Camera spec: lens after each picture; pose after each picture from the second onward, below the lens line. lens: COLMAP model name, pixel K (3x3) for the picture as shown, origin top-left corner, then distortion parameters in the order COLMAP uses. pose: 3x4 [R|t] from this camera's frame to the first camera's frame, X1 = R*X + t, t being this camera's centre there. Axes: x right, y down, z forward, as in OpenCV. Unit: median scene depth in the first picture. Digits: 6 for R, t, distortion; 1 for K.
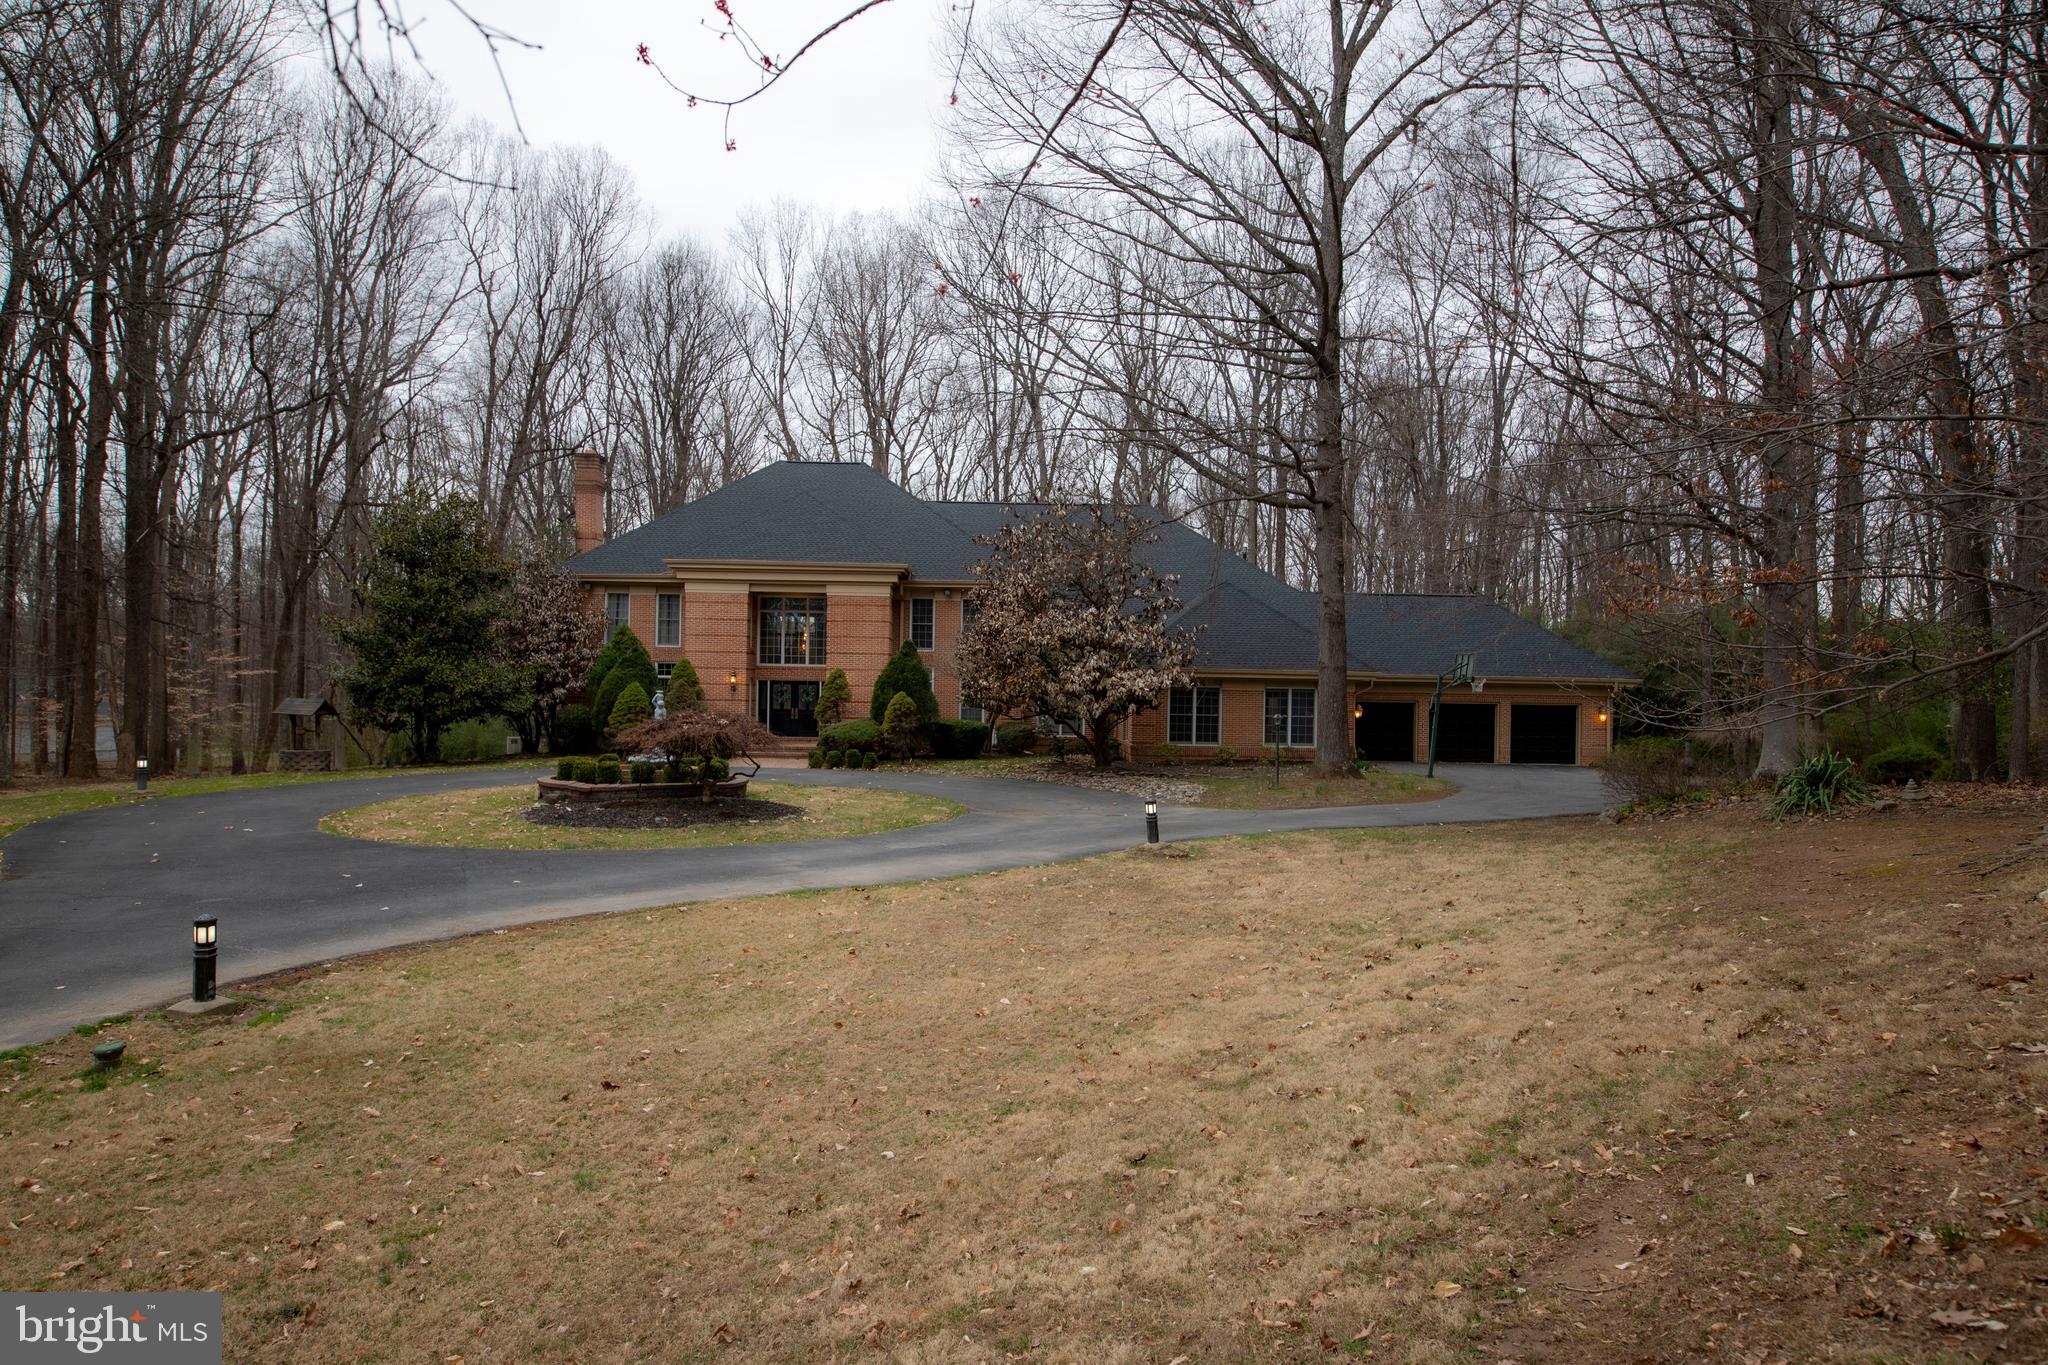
lens RADIAL K [[1319.7, 0, 1023.1], [0, 1319.7, 688.3], [0, 0, 1]] dist [0.021895, -0.006612]
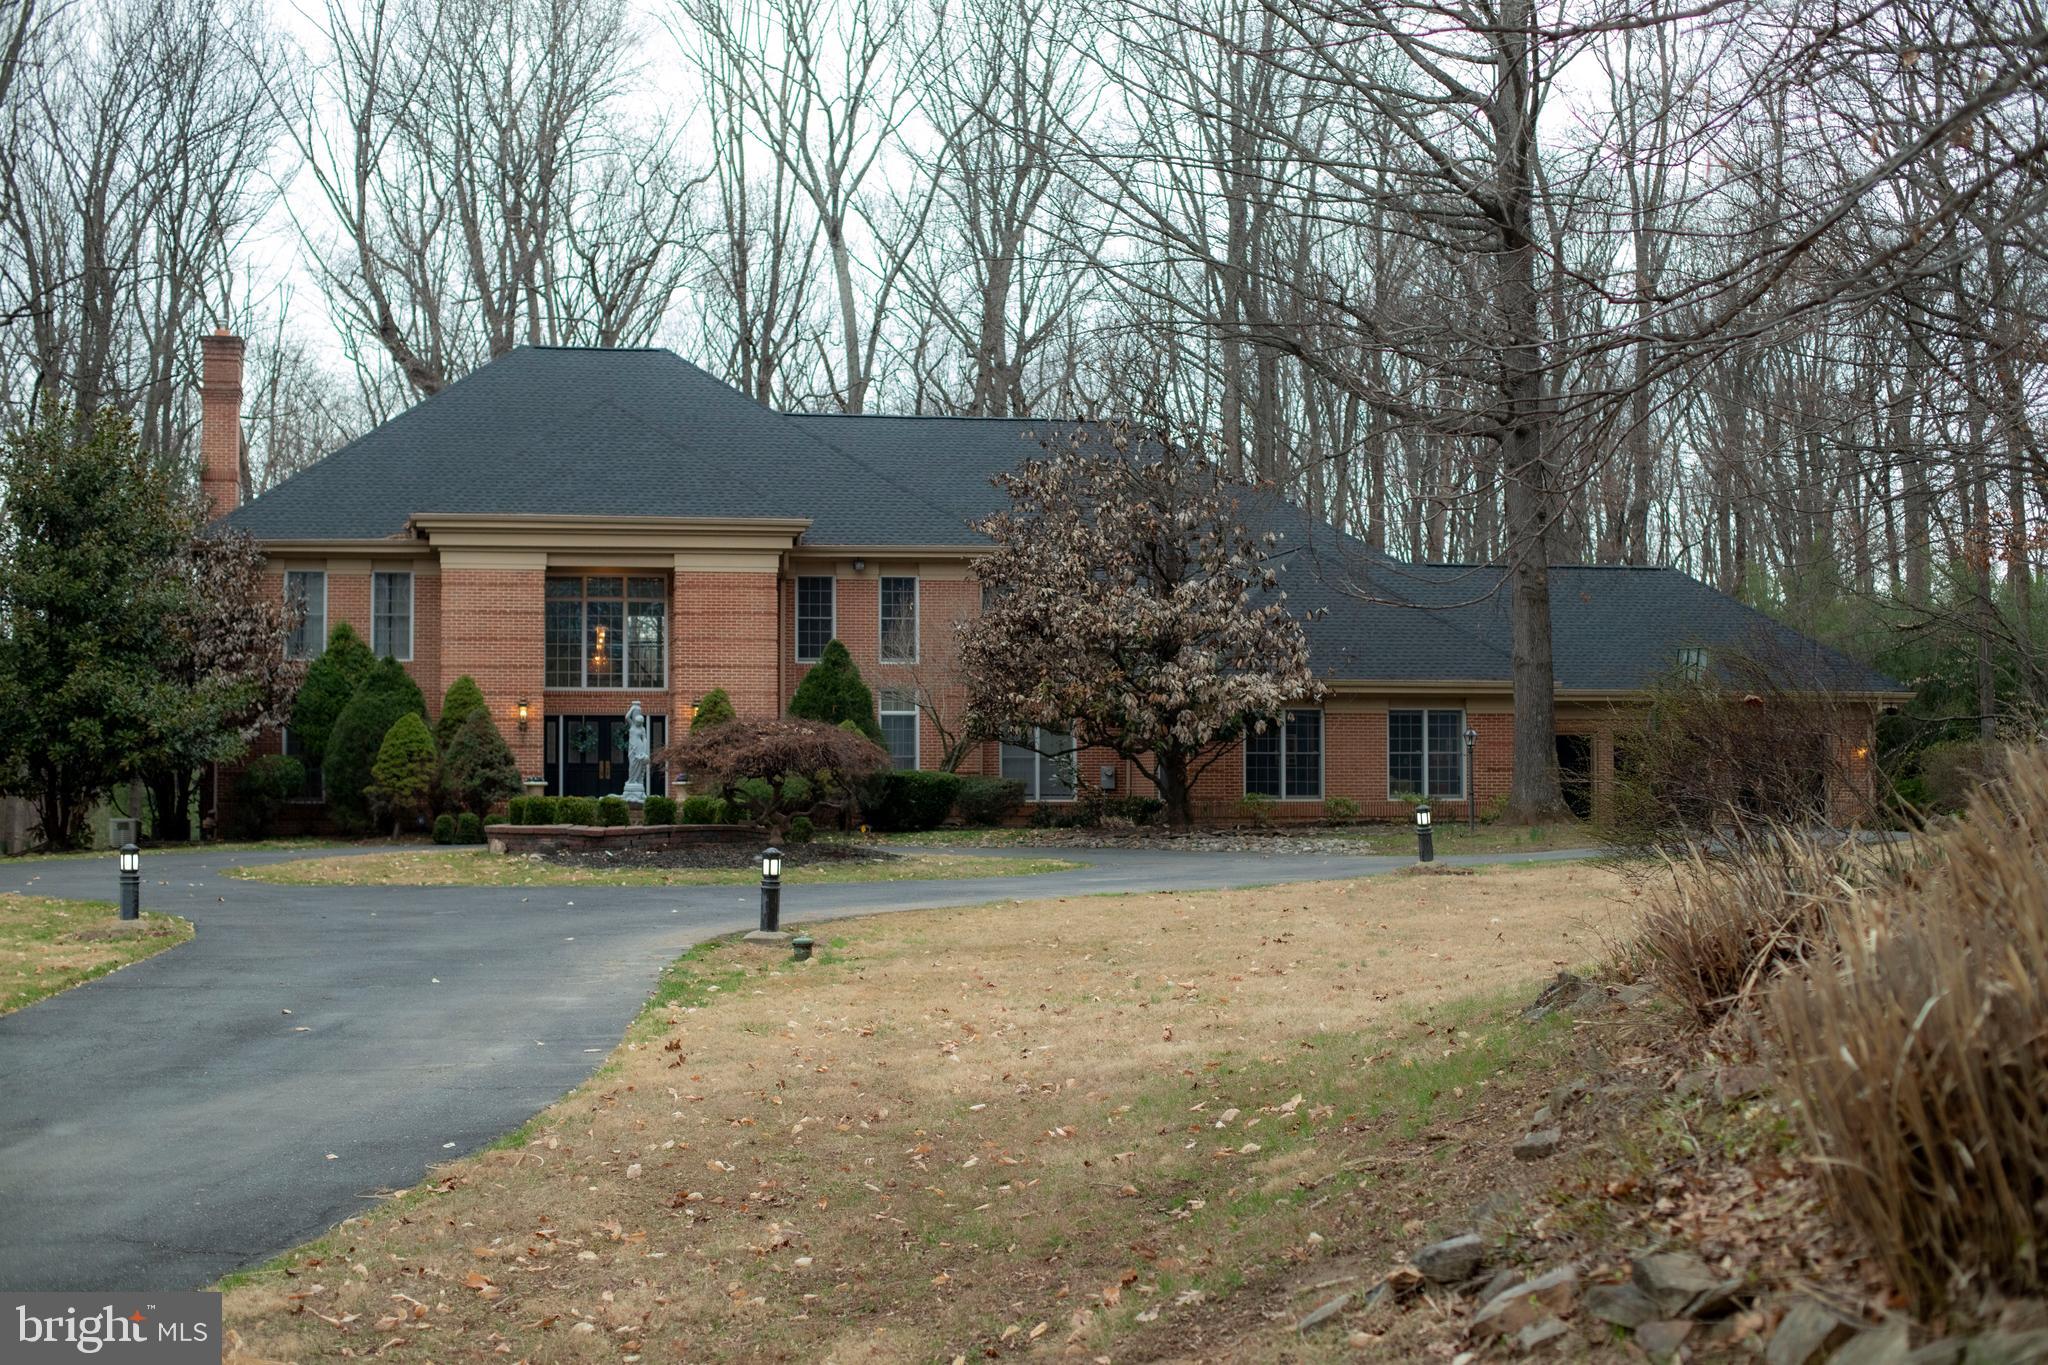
lens RADIAL K [[2940.9, 0, 1056.4], [0, 2940.9, 689.8], [0, 0, 1]] dist [-0.123945, 0.000000]
pose [[0.983211, -0.012994, 0.182011, -0.248748], [0.020024, 0.999121, -0.036839, 0.041734], [-0.181372, 0.039865, 0.982606, -0.397280]]
